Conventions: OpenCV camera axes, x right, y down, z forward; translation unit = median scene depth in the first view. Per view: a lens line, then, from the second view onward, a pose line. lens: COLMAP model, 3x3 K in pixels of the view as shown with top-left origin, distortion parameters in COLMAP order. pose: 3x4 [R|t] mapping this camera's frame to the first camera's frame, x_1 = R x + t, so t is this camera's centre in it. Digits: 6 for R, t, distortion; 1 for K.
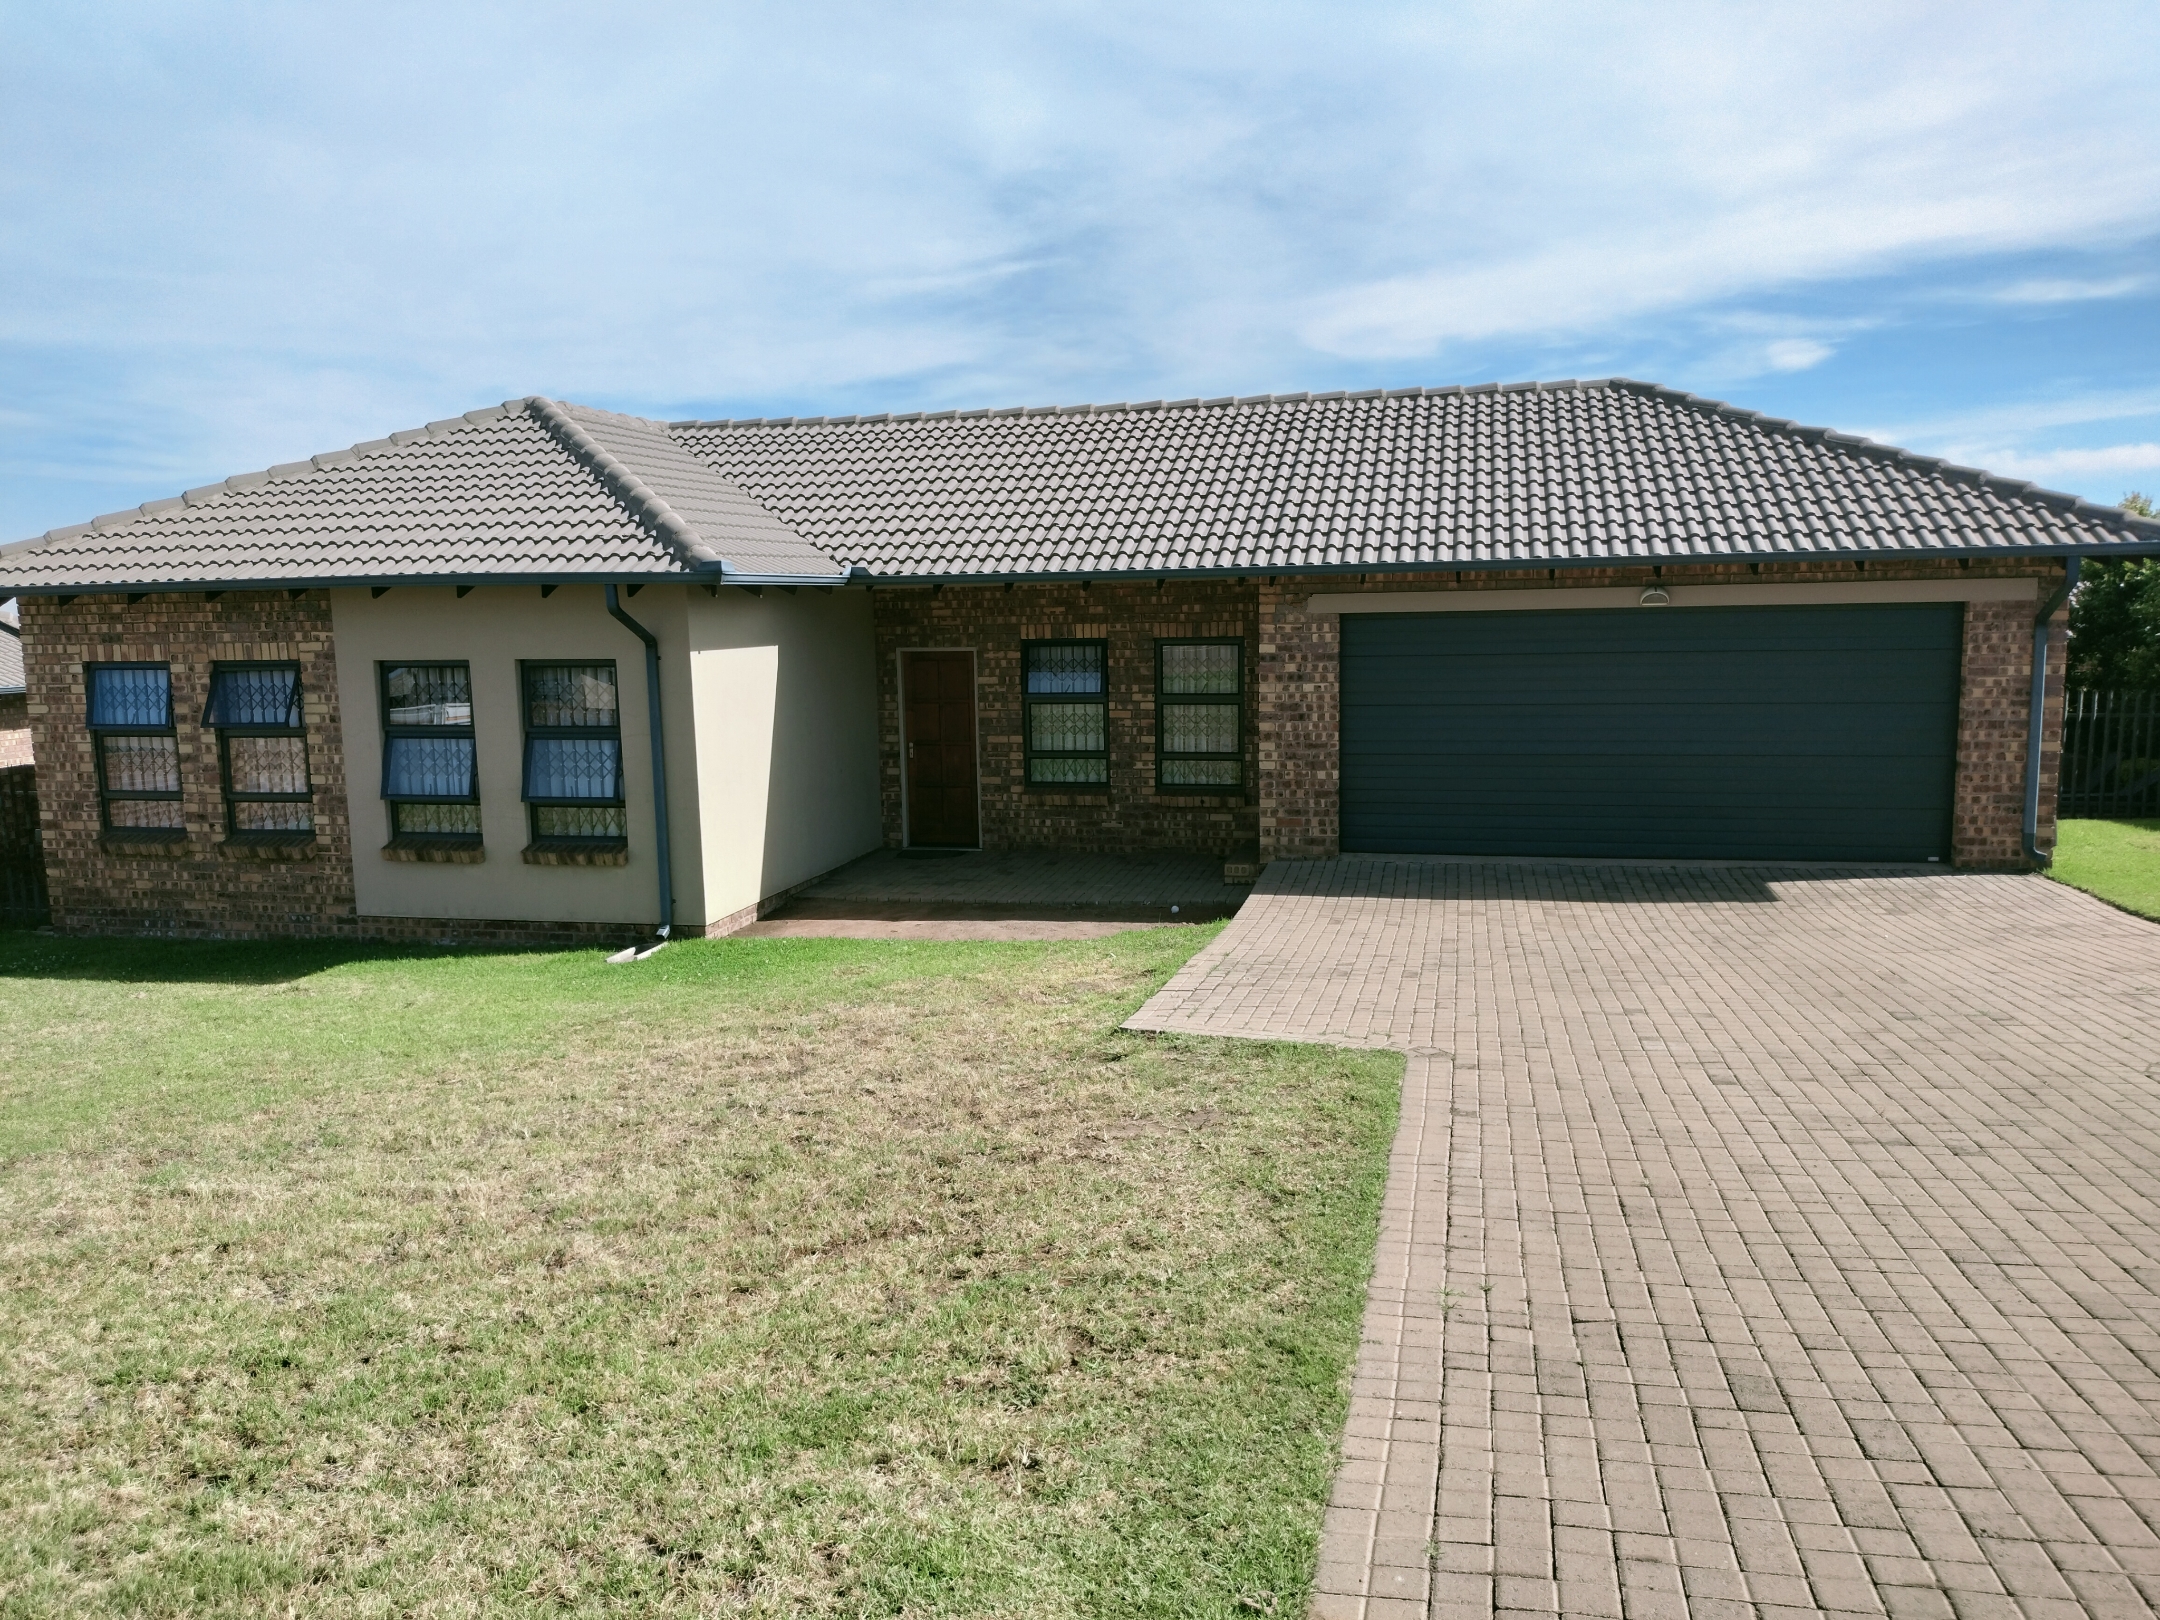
lens RADIAL K [[1618.0, 0, 1080.0], [0, 1618.0, 810.0], [0, 0, 1]] dist [-0.002689, -0.006282]
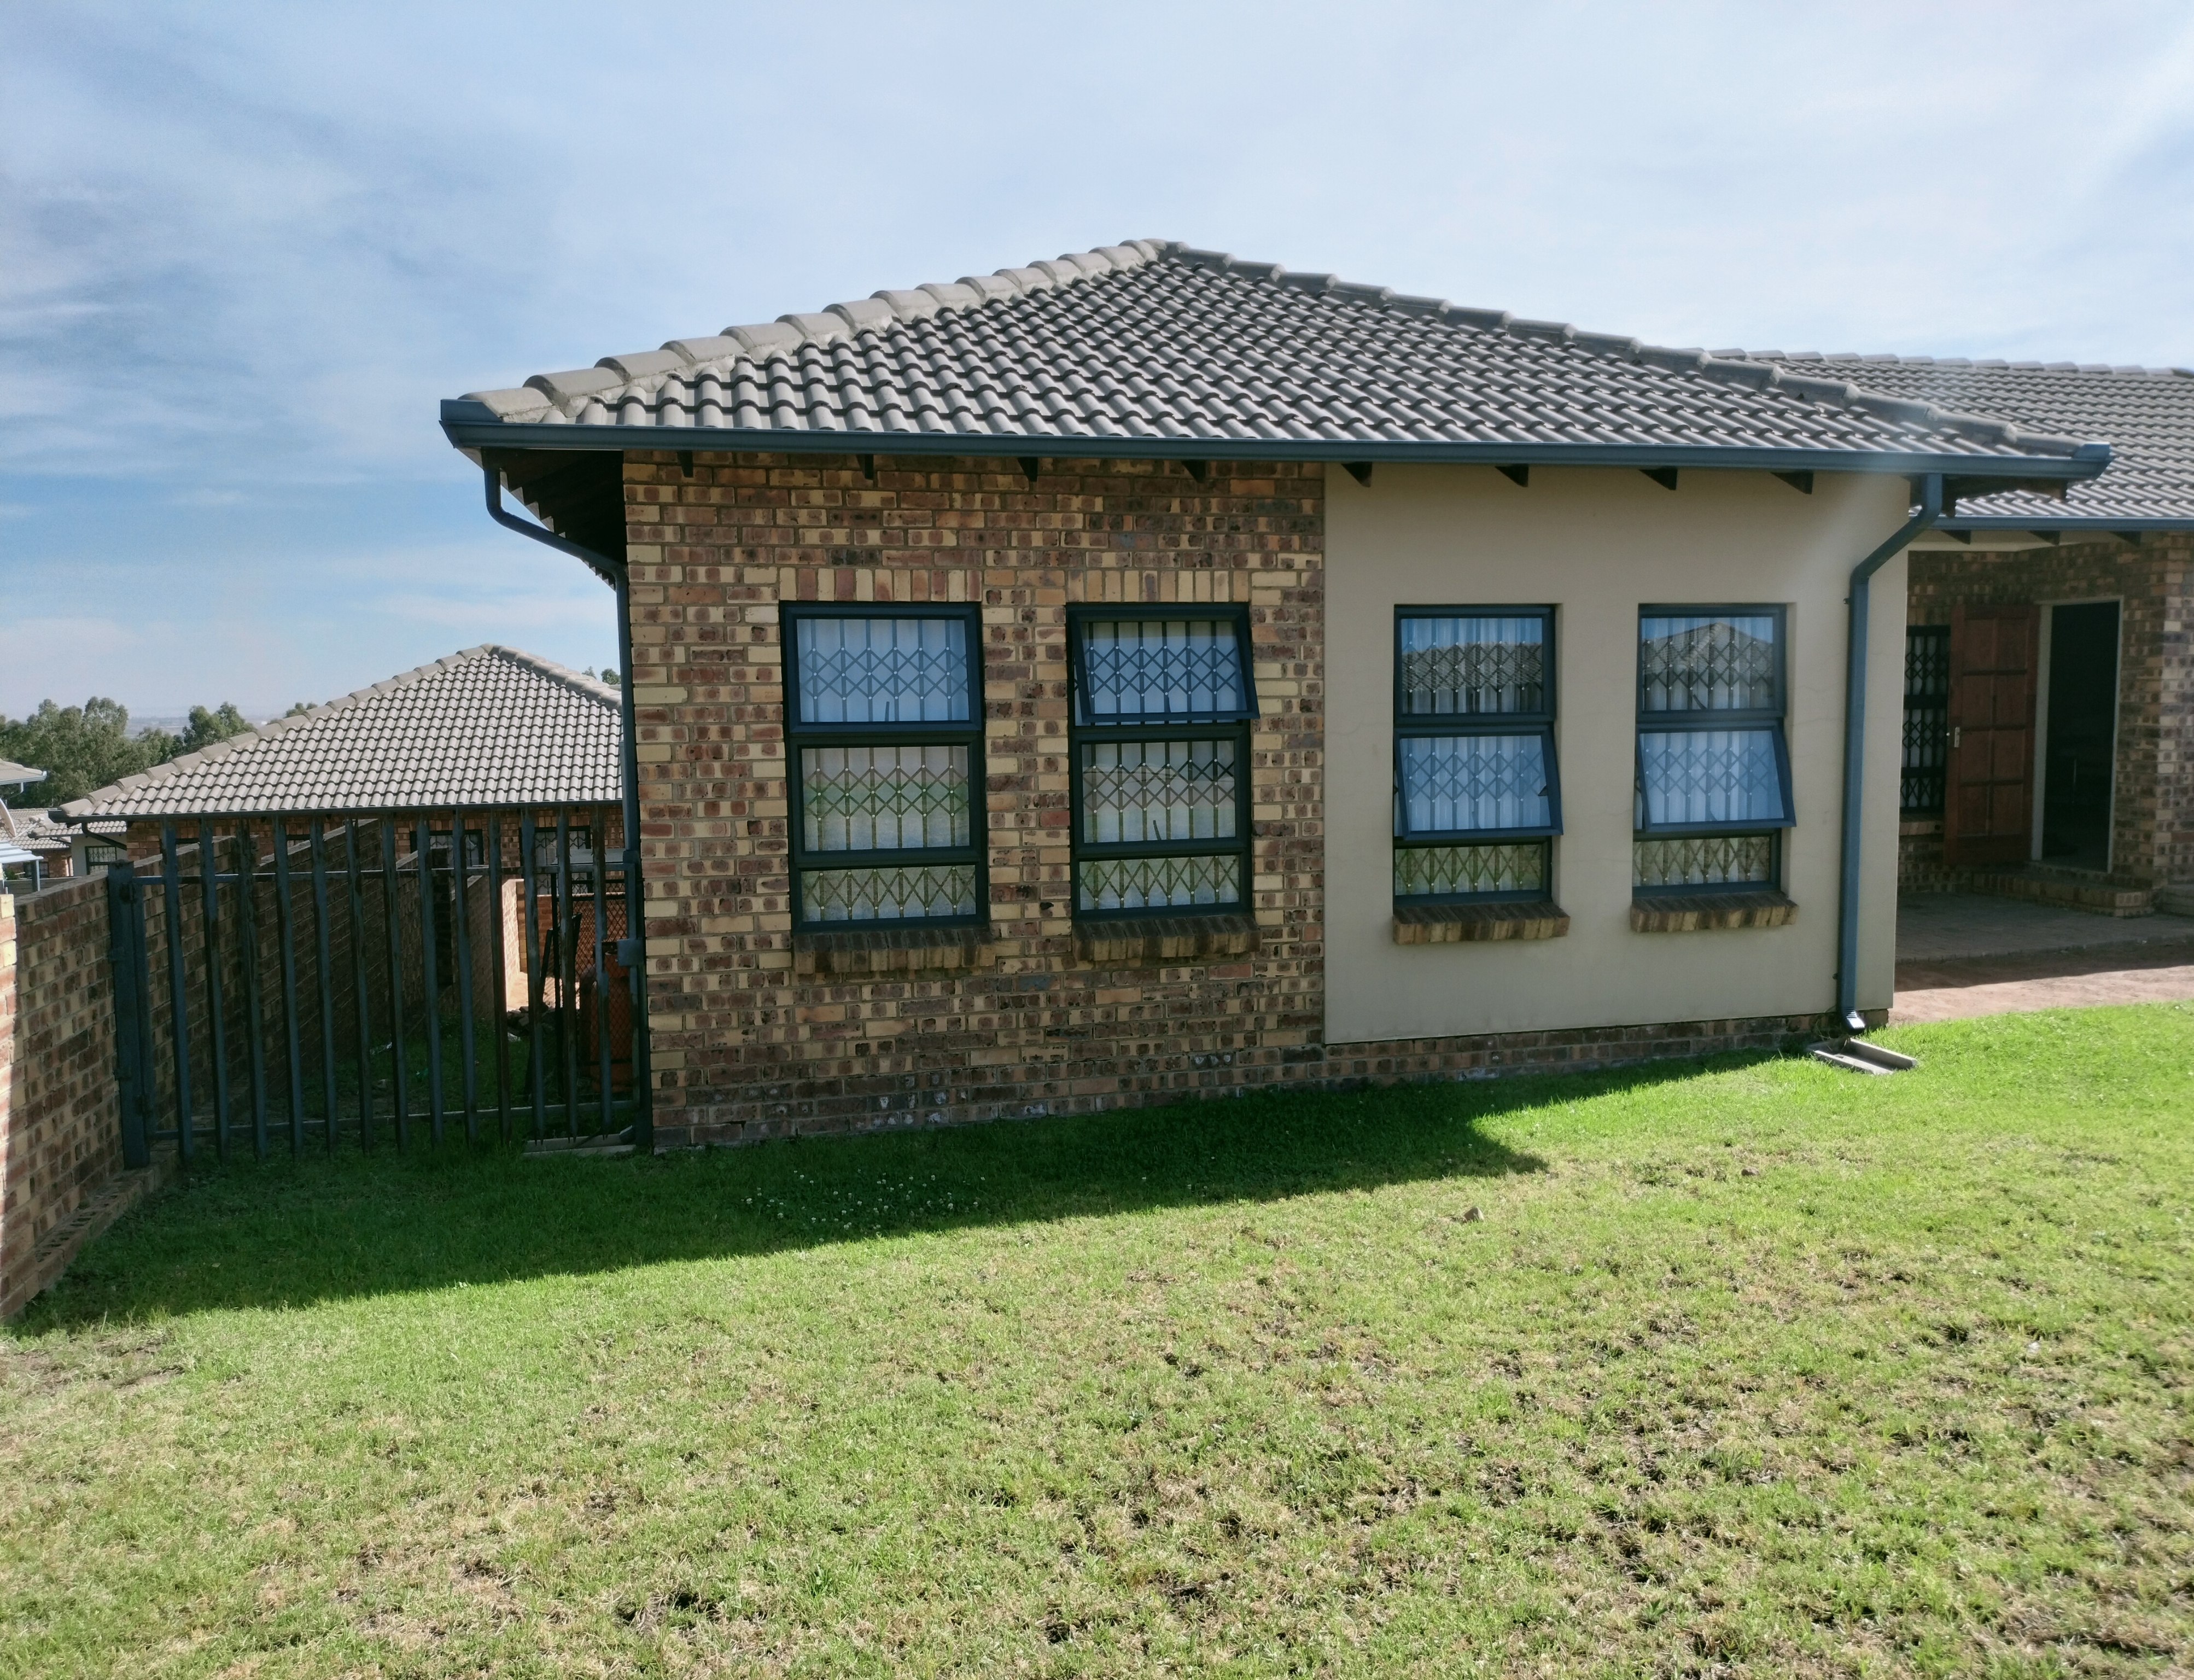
lens RADIAL K [[1647.2, 0, 1097.0], [0, 1647.2, 840.0], [0, 0, 1]] dist [0.087038, -0.076612]
pose [[0.889741, -0.034624, 0.455151, -0.770703], [0.056511, 0.997803, -0.034566, 0.007595], [-0.452954, 0.056476, 0.889743, 0.492685]]
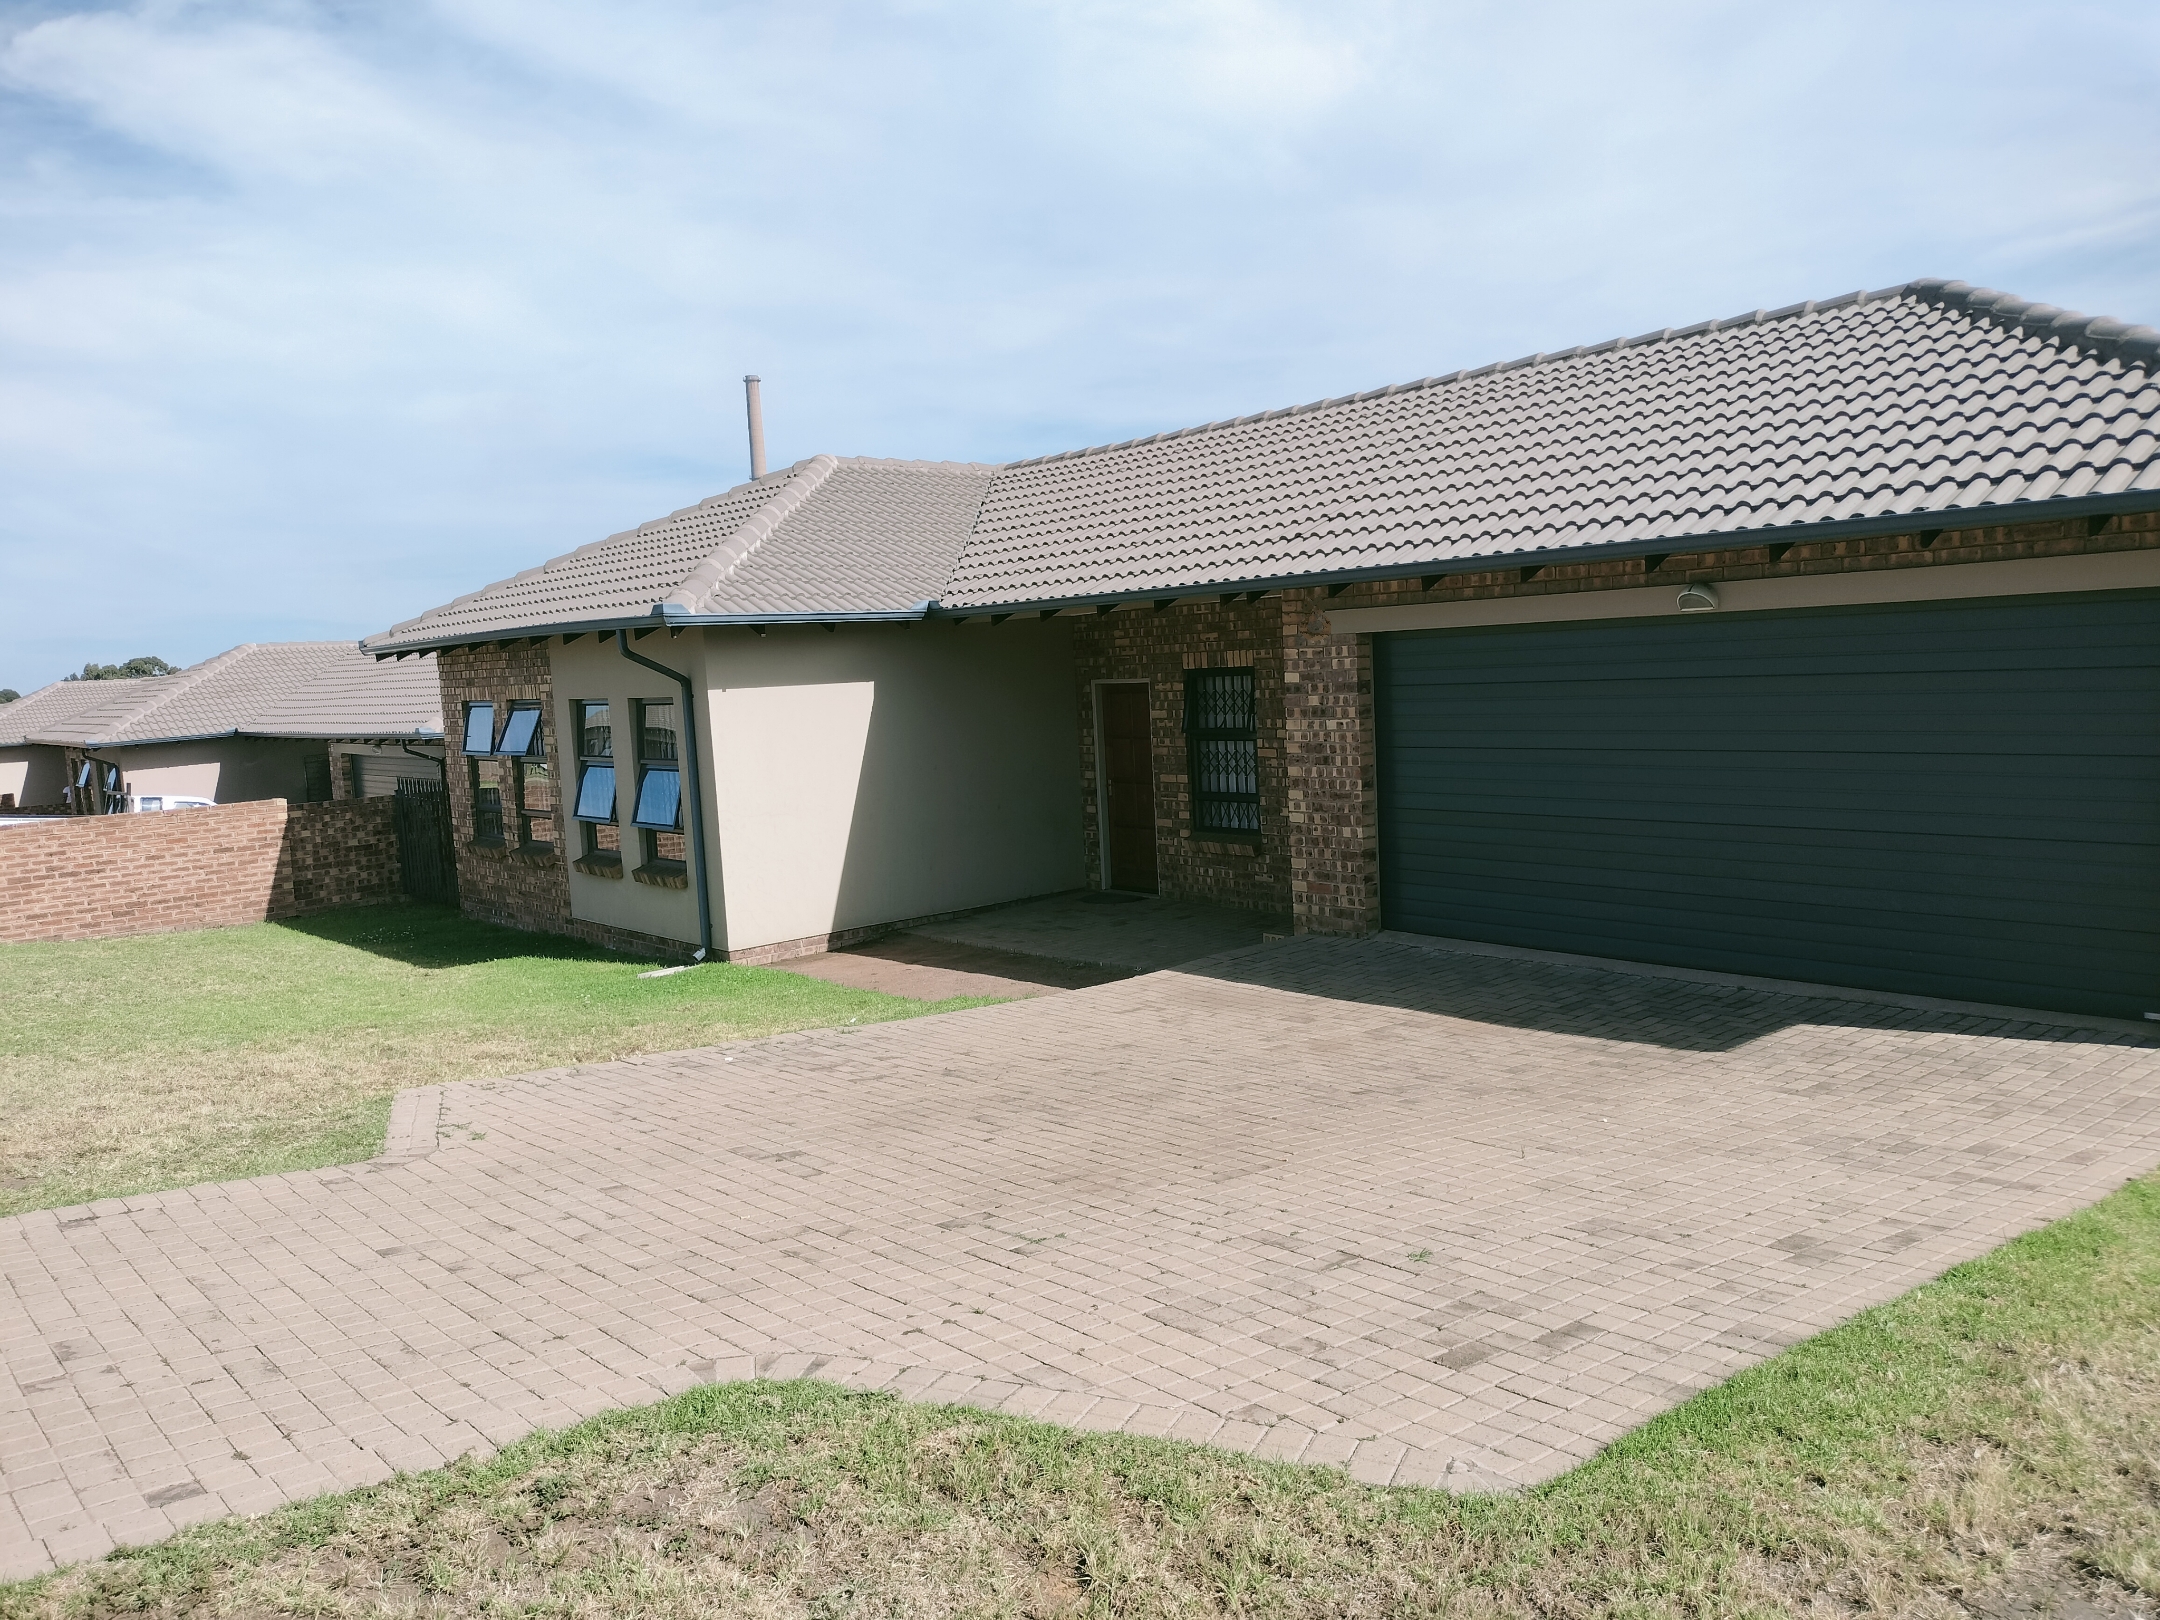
lens RADIAL K [[1618.0, 0, 1080.0], [0, 1618.0, 810.0], [0, 0, 1]] dist [-0.002689, -0.006282]
pose [[0.804204, 0.034011, -0.593379, 0.526853], [-0.042472, 0.999098, -0.000296, -0.027046], [0.592834, 0.025440, 0.804923, 0.268643]]
